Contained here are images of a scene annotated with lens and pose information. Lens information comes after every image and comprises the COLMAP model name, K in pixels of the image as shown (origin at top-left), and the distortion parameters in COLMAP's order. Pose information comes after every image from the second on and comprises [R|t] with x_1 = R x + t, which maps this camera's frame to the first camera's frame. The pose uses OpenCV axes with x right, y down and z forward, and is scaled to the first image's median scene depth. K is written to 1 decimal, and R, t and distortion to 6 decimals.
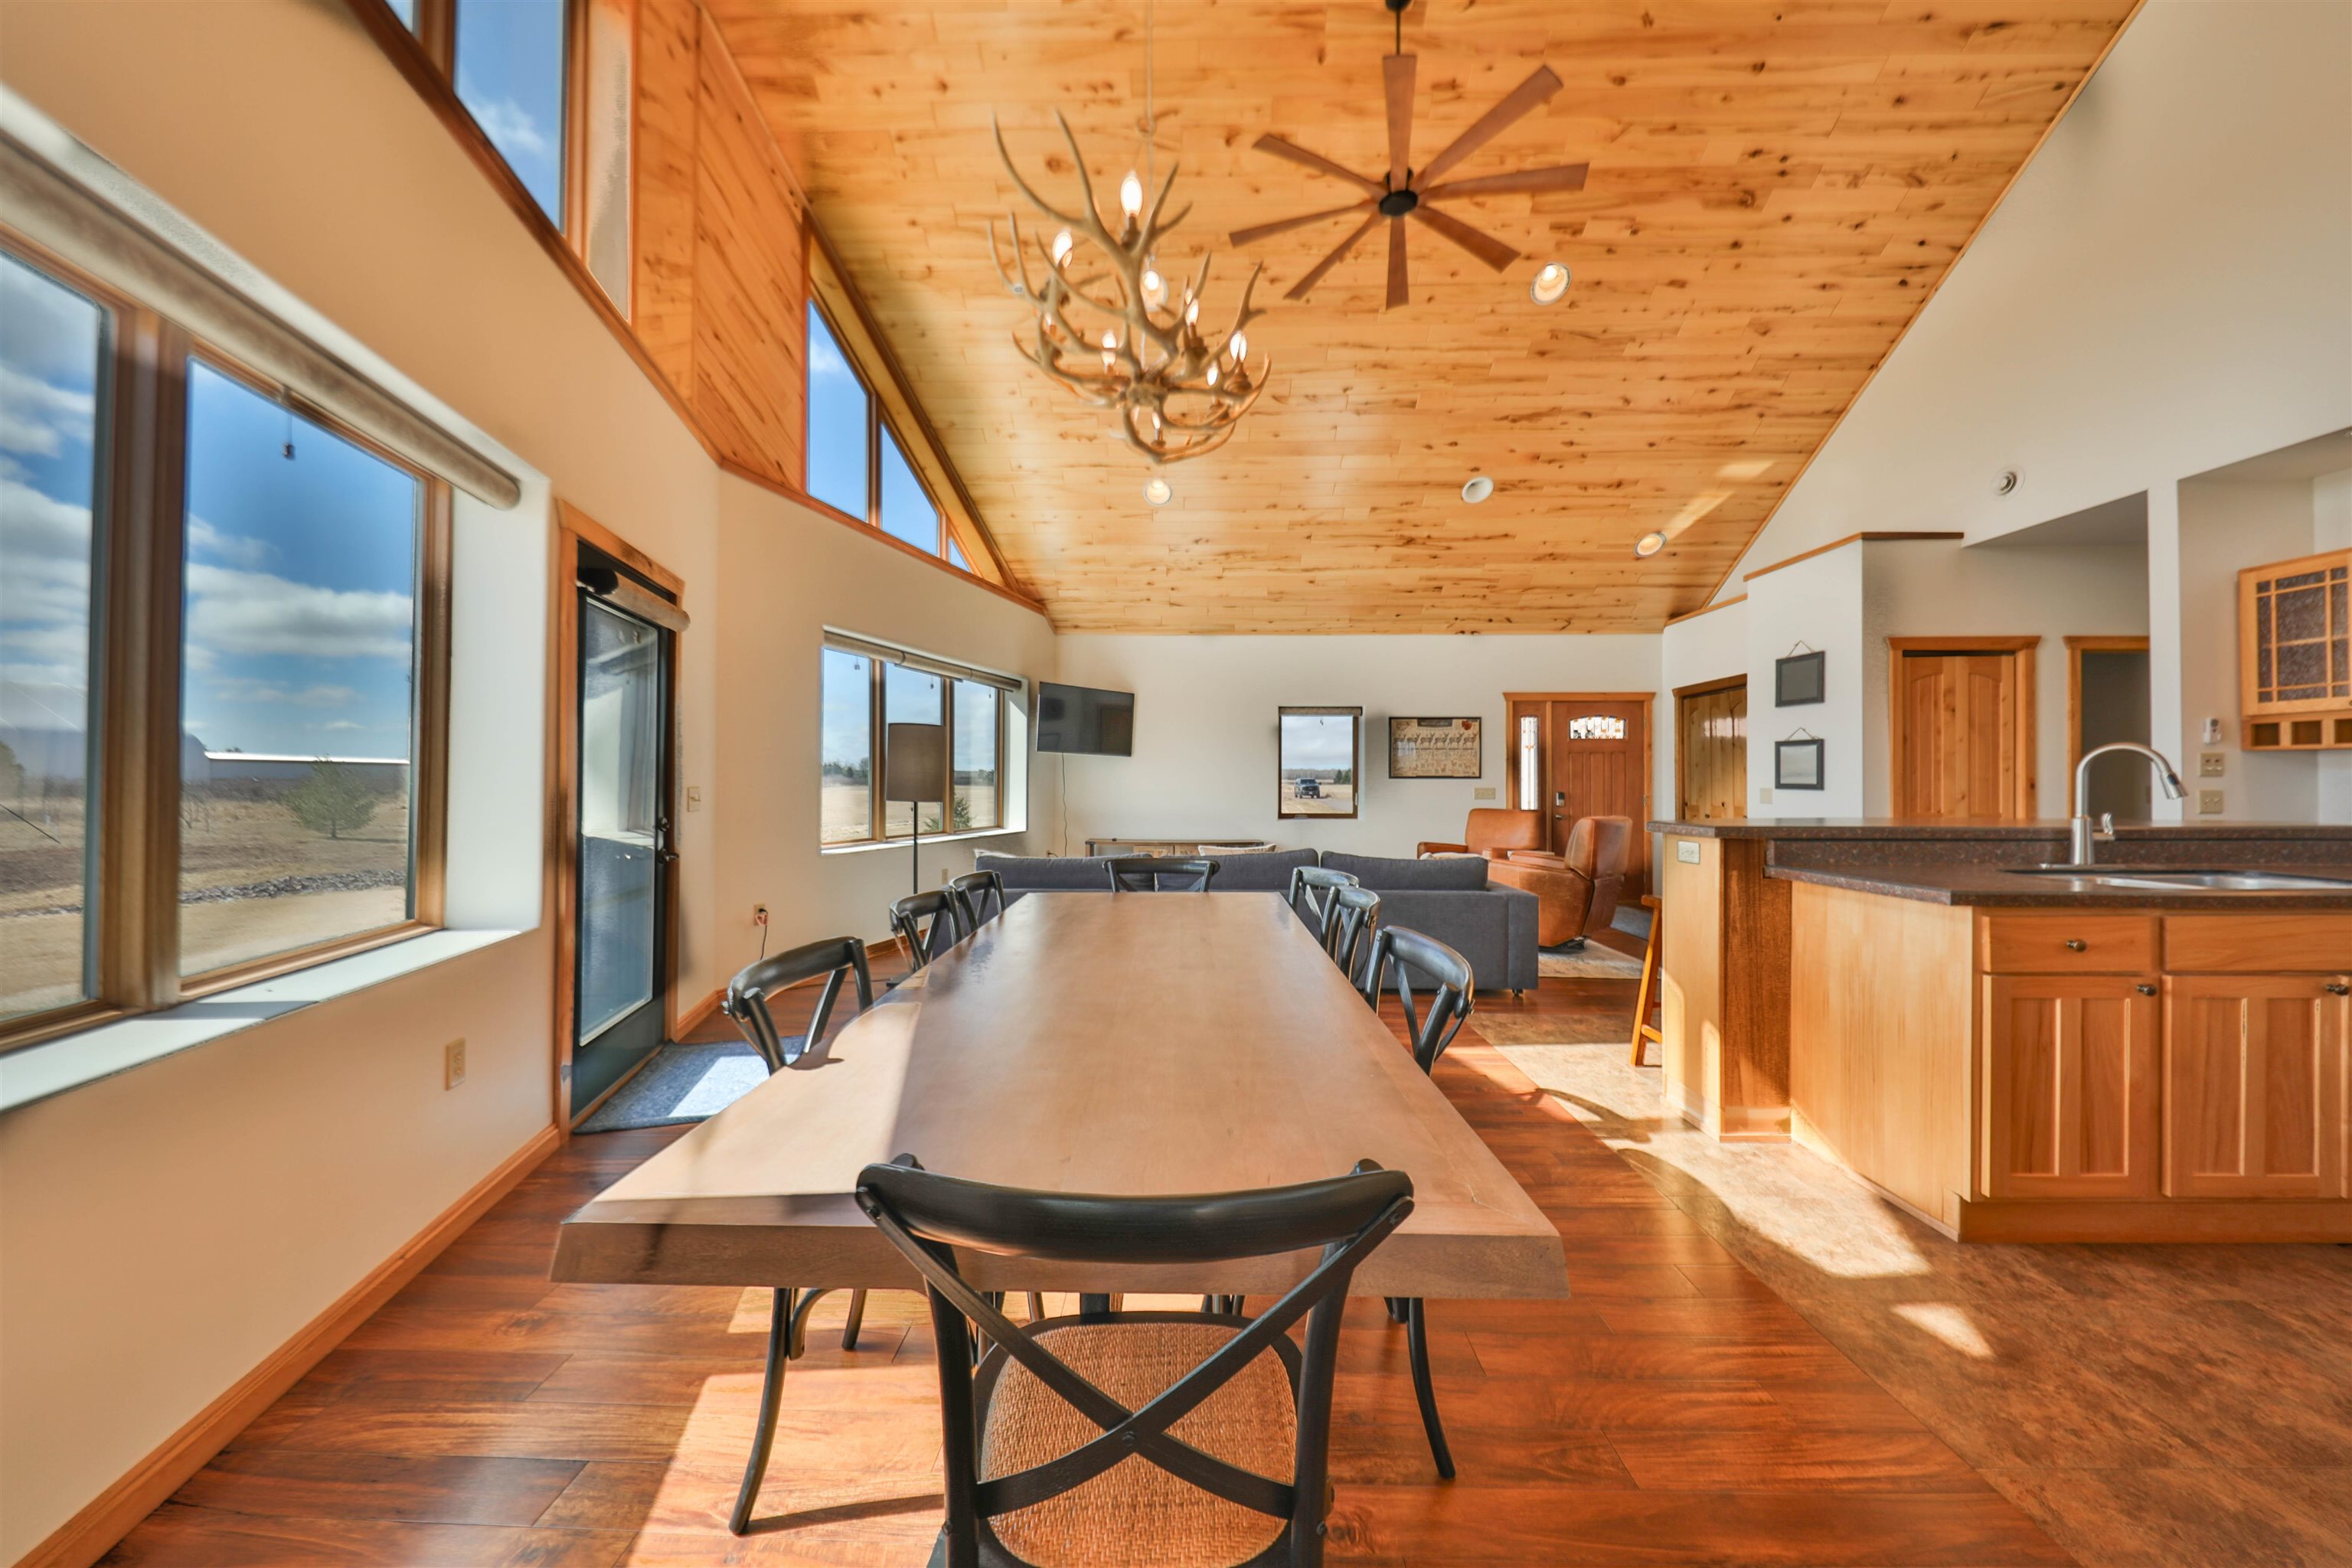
lens RADIAL K [[783.1, 0, 1178.8], [0, 783.1, 779.3], [0, 0, 1]] dist [0.001974, -0.002404]
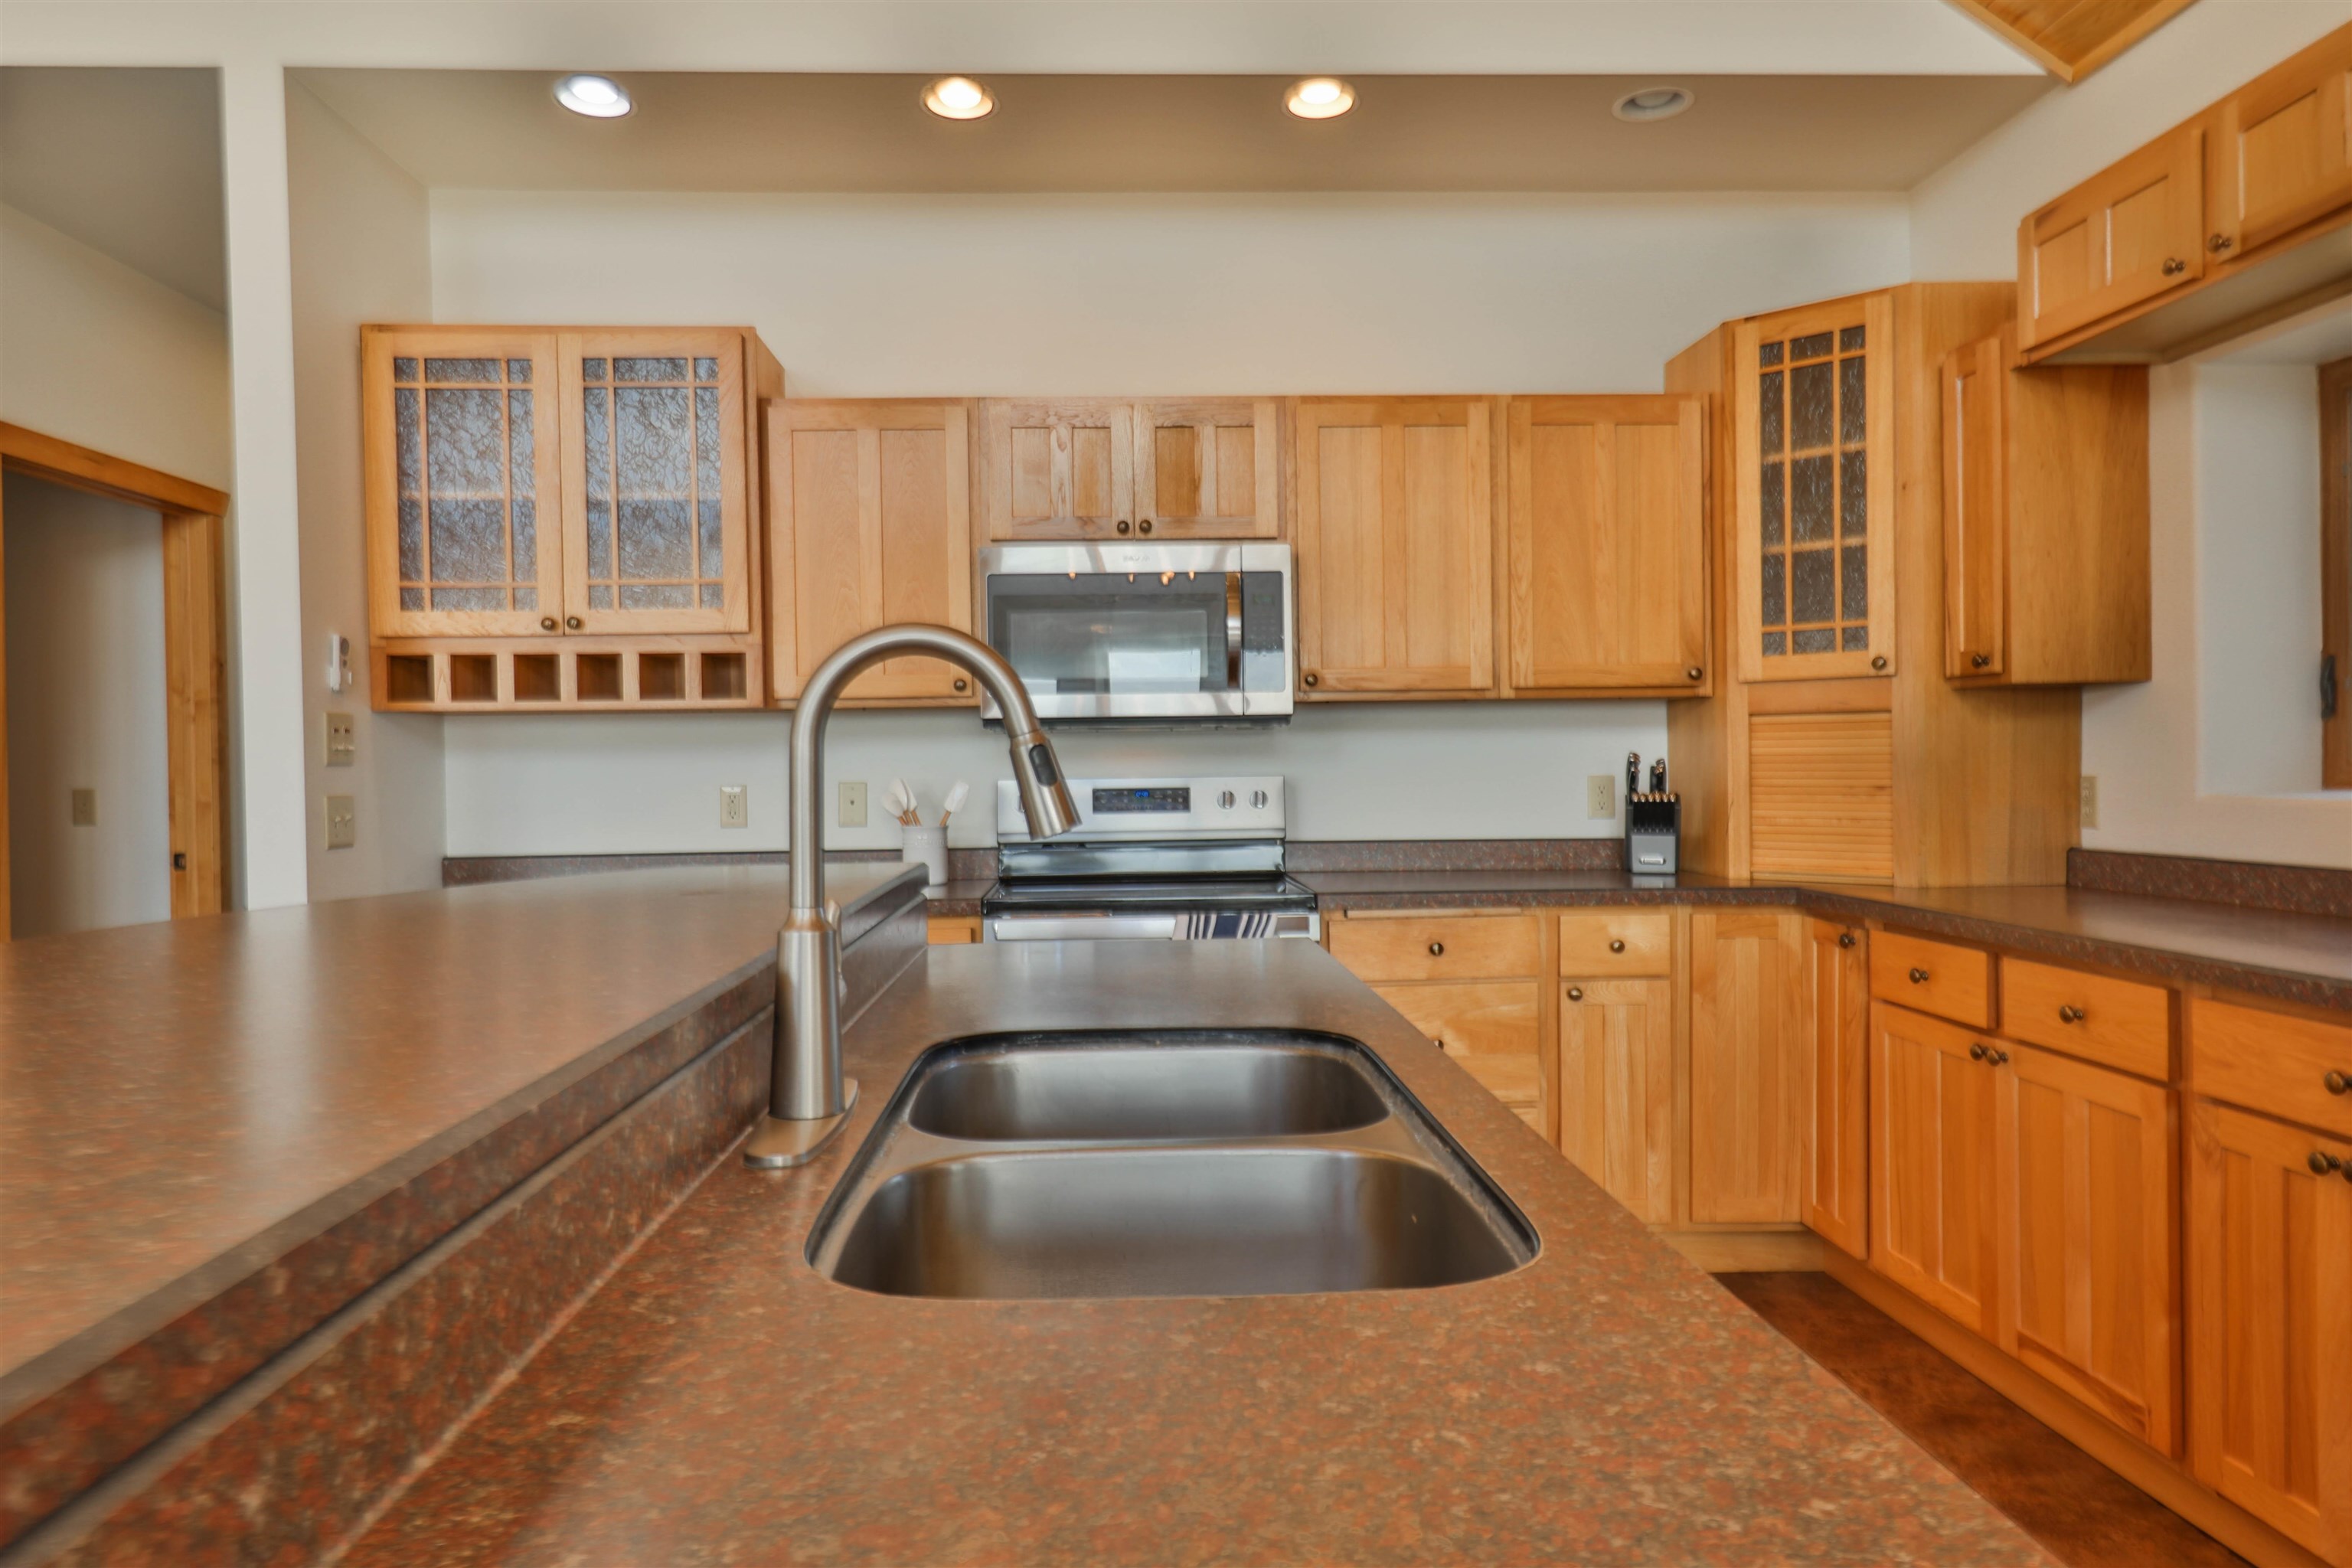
lens RADIAL K [[1503.6, 0, 1140.5], [0, 1503.6, 805.3], [0, 0, 1]] dist [0.008884, -0.001120]
pose [[-0.061319, -0.018921, 0.997939, 0.430274], [0.003338, 0.999811, 0.019161, 0.004342], [-0.998113, 0.004506, -0.061245, 0.593752]]
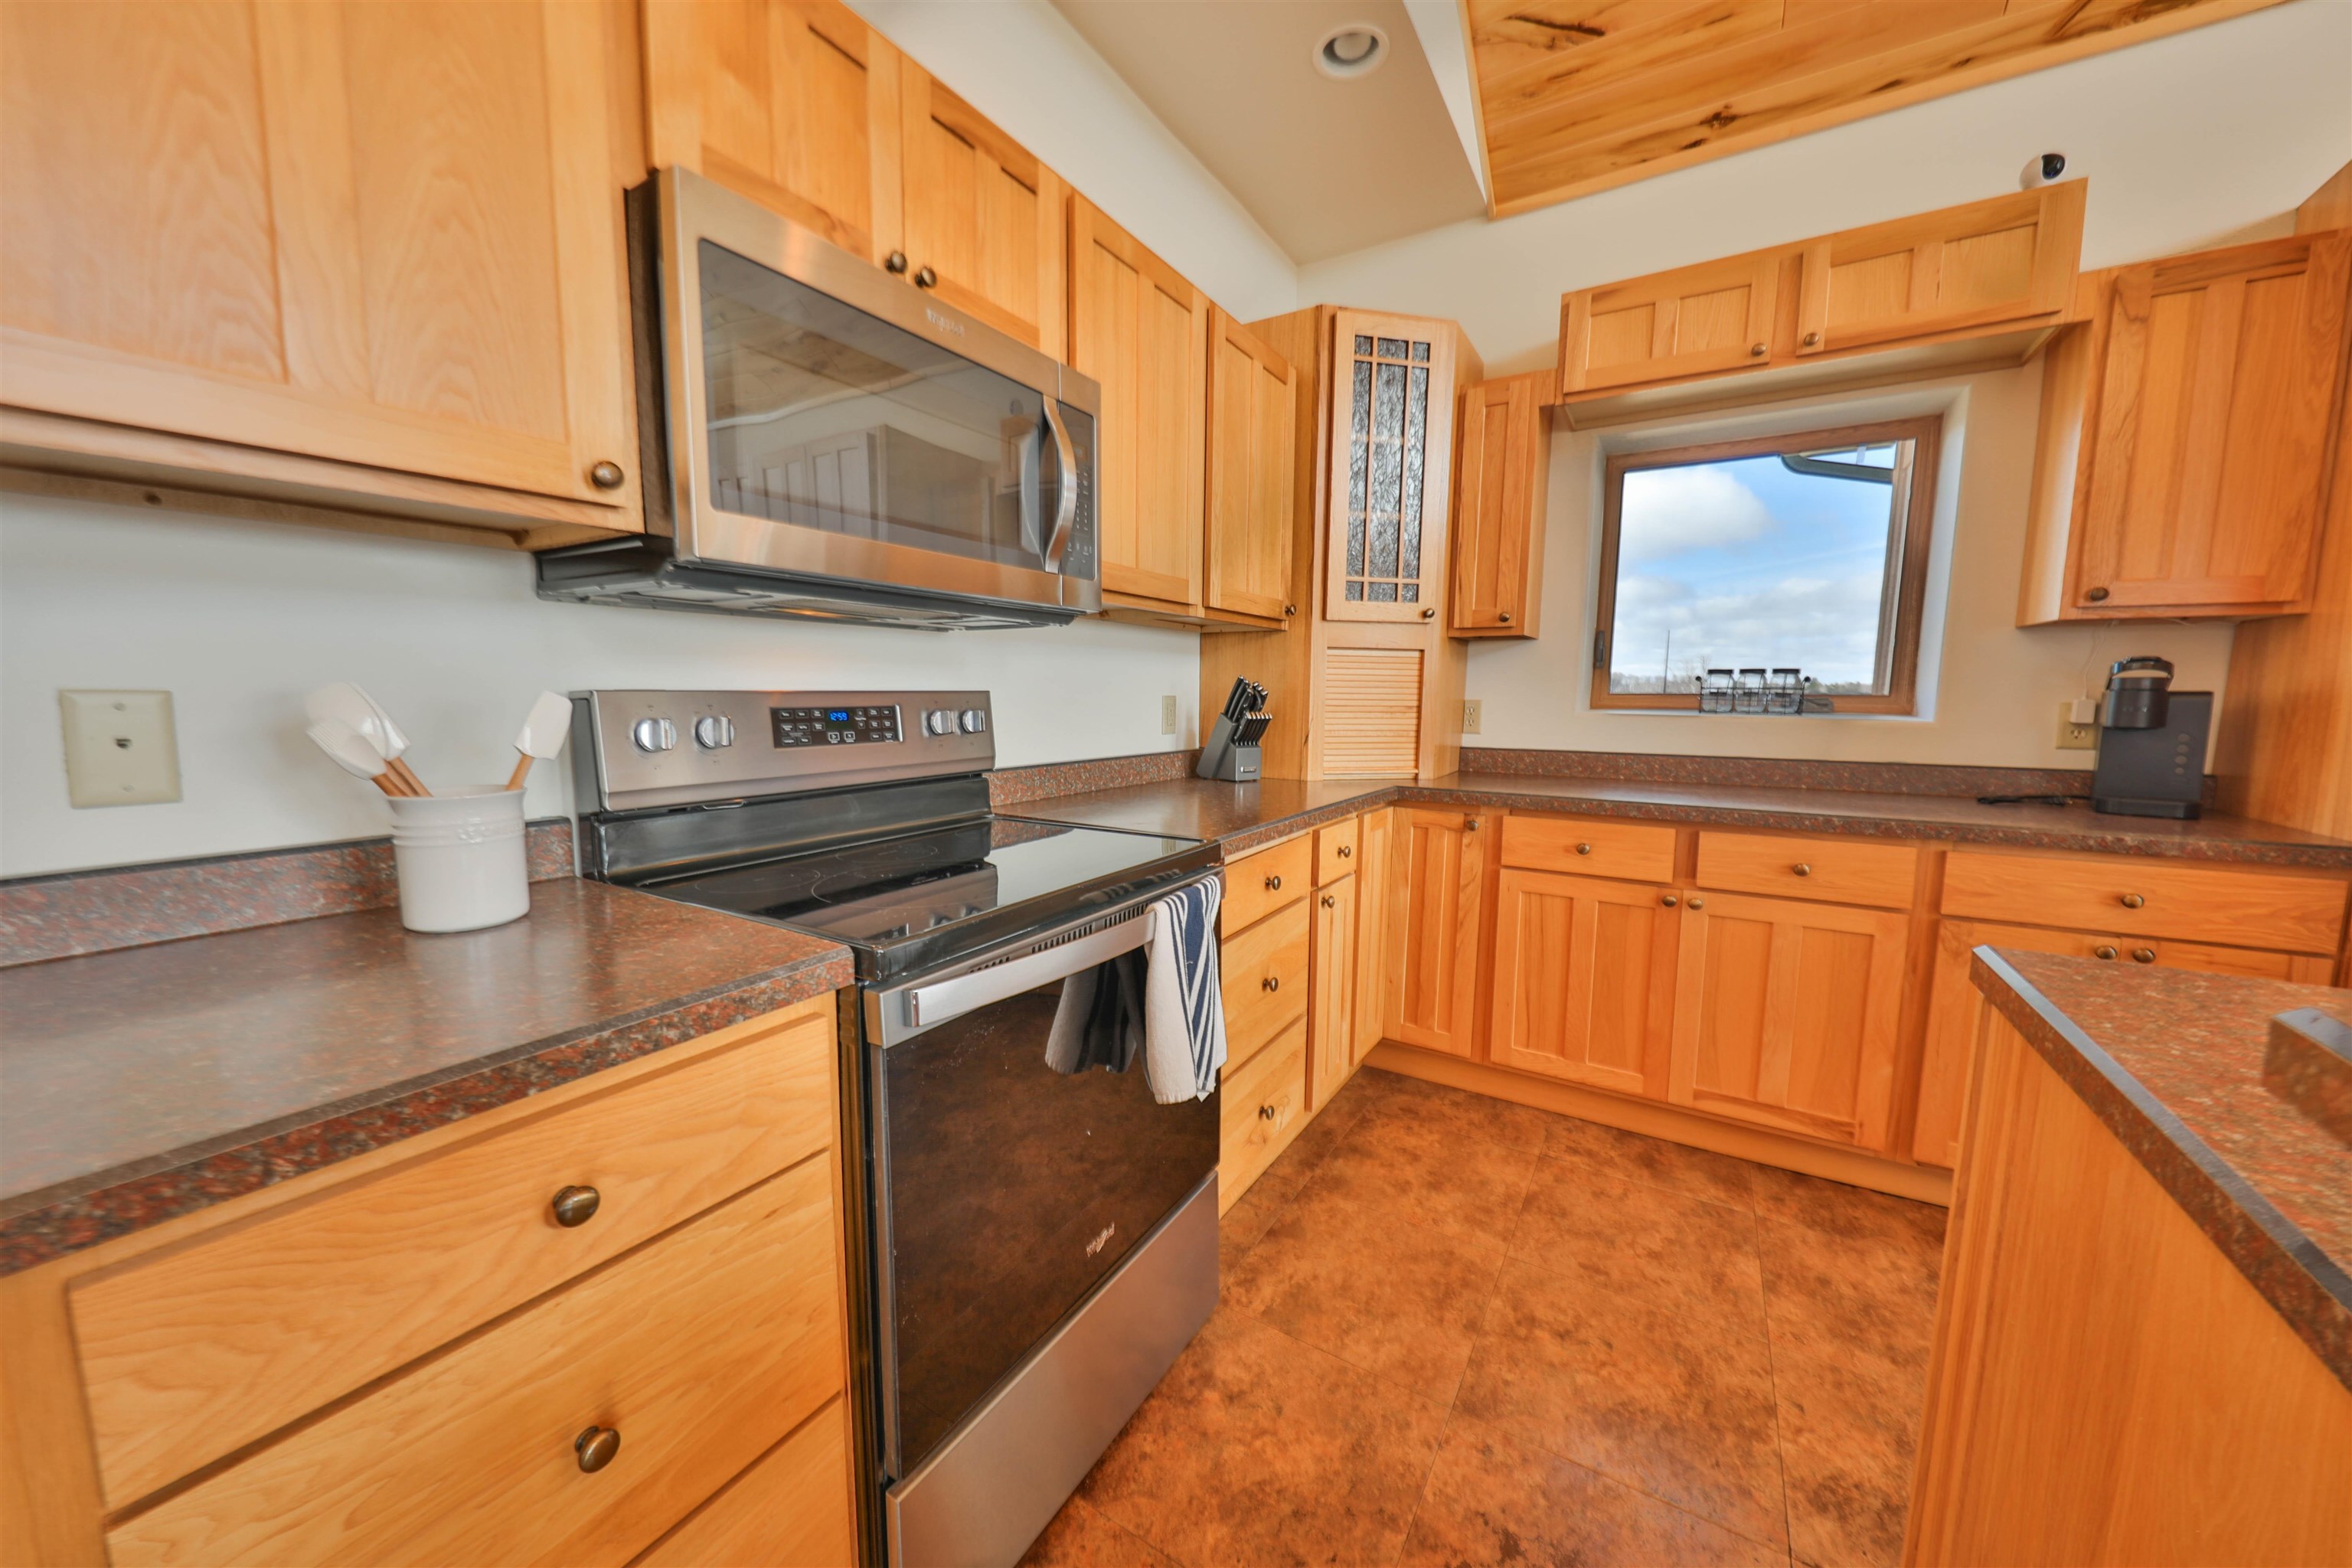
lens RADIAL K [[841.6, 0, 1176.8], [0, 841.6, 793.7], [0, 0, 1]] dist [-0.001789, -0.000565]
pose [[-0.865050, -0.062008, 0.497839, 1.143020], [-0.007590, 0.993836, 0.110598, 0.007731], [-0.501628, 0.091895, -0.860189, 0.786957]]
